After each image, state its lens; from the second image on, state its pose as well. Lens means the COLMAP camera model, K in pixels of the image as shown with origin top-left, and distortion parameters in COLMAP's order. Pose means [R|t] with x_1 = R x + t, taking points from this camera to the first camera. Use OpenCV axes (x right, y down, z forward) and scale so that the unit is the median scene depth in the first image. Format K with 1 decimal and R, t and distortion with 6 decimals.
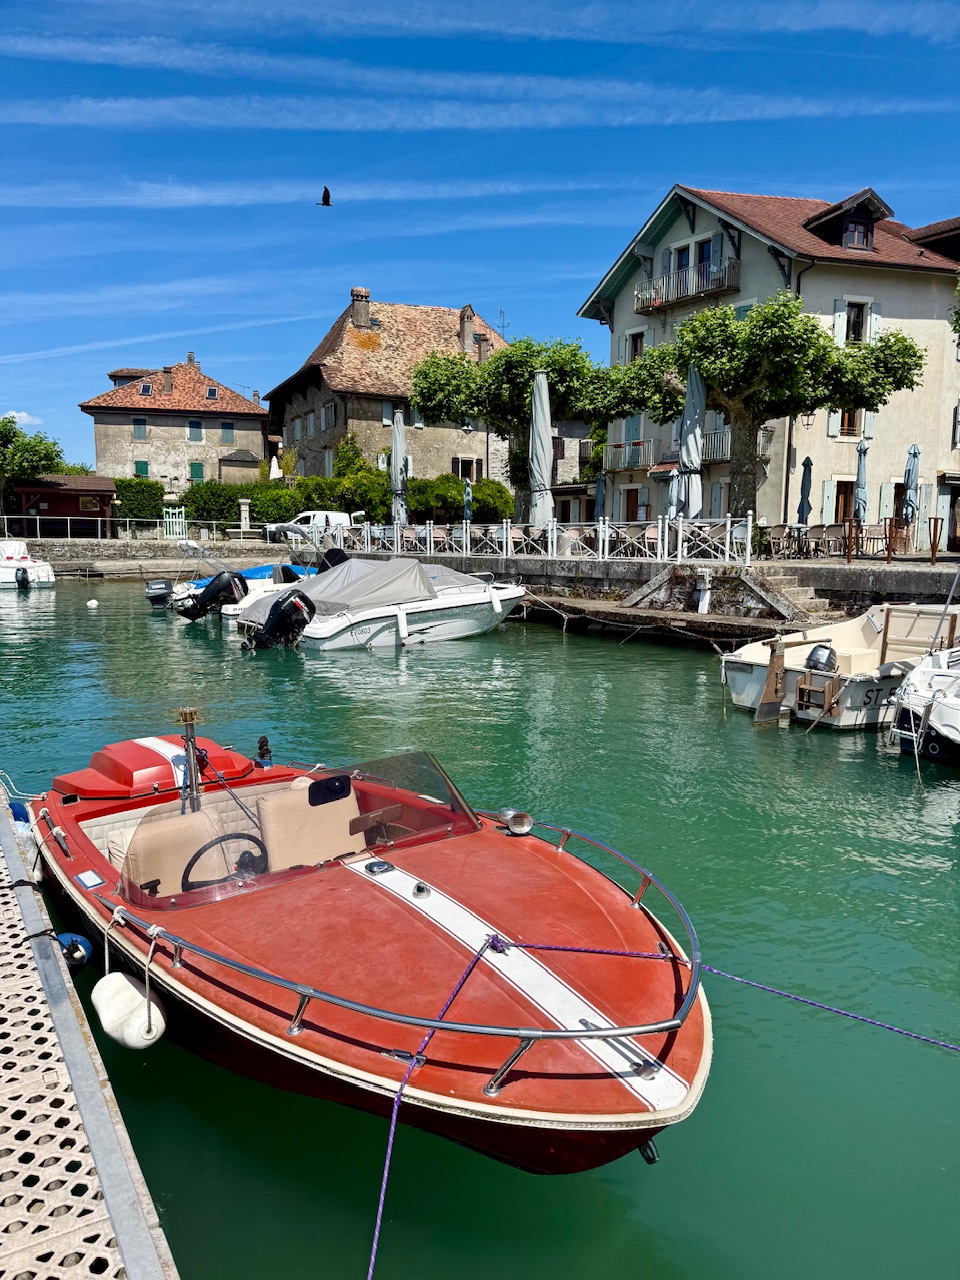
lens RADIAL K [[890.3, 0, 478.7], [0, 890.3, 641.3], [0, 0, 1]] dist [0.001047, -0.000197]
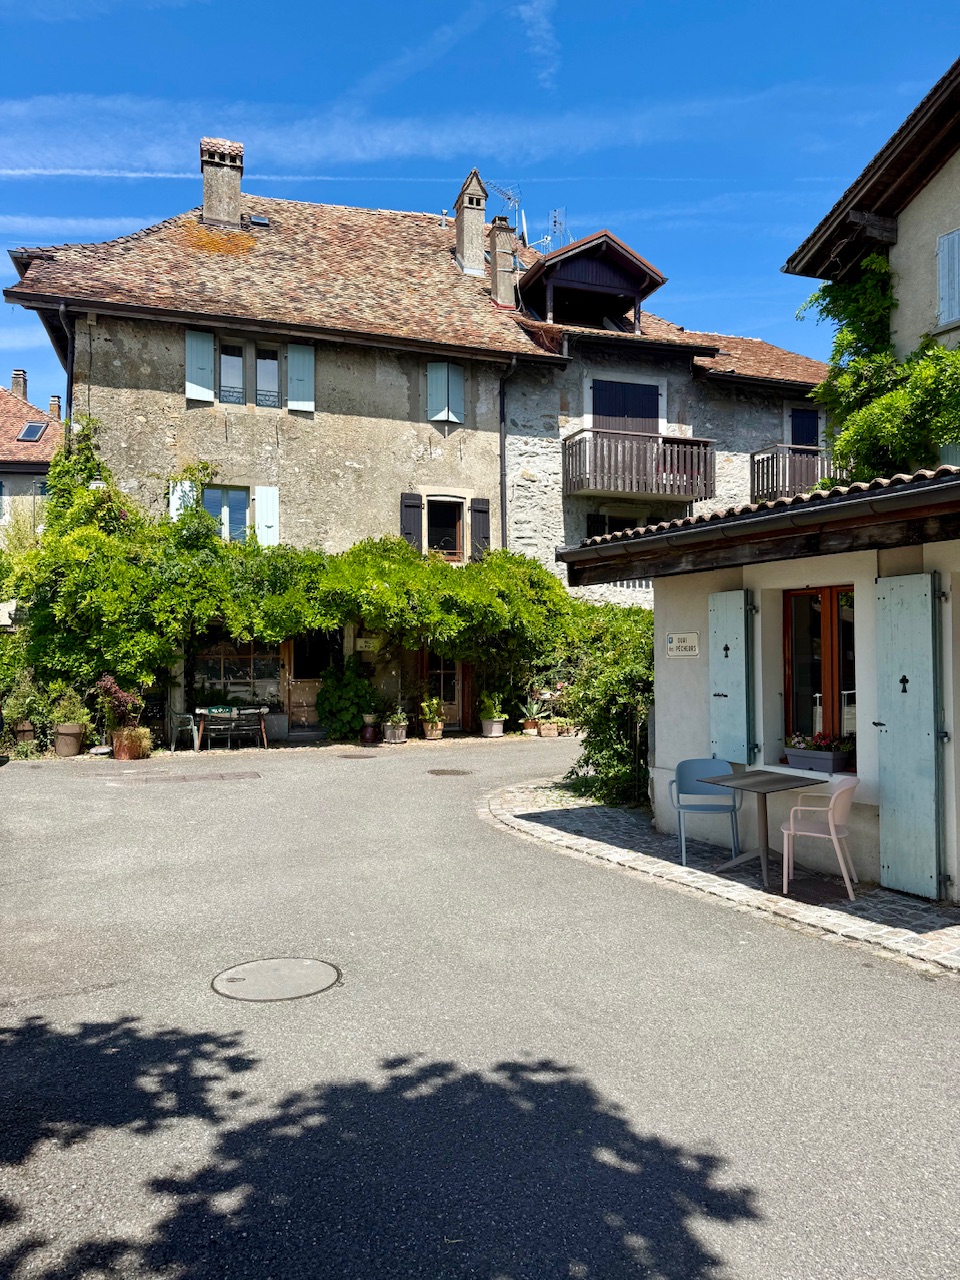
lens RADIAL K [[890.3, 0, 479.1], [0, 890.3, 638.3], [0, 0, 1]] dist [0.001047, -0.000197]
pose [[0.992185, -0.018423, -0.123410, 0.045168], [0.000494, 0.989612, -0.143766, -0.096180], [0.124777, 0.142582, 0.981887, 0.653660]]
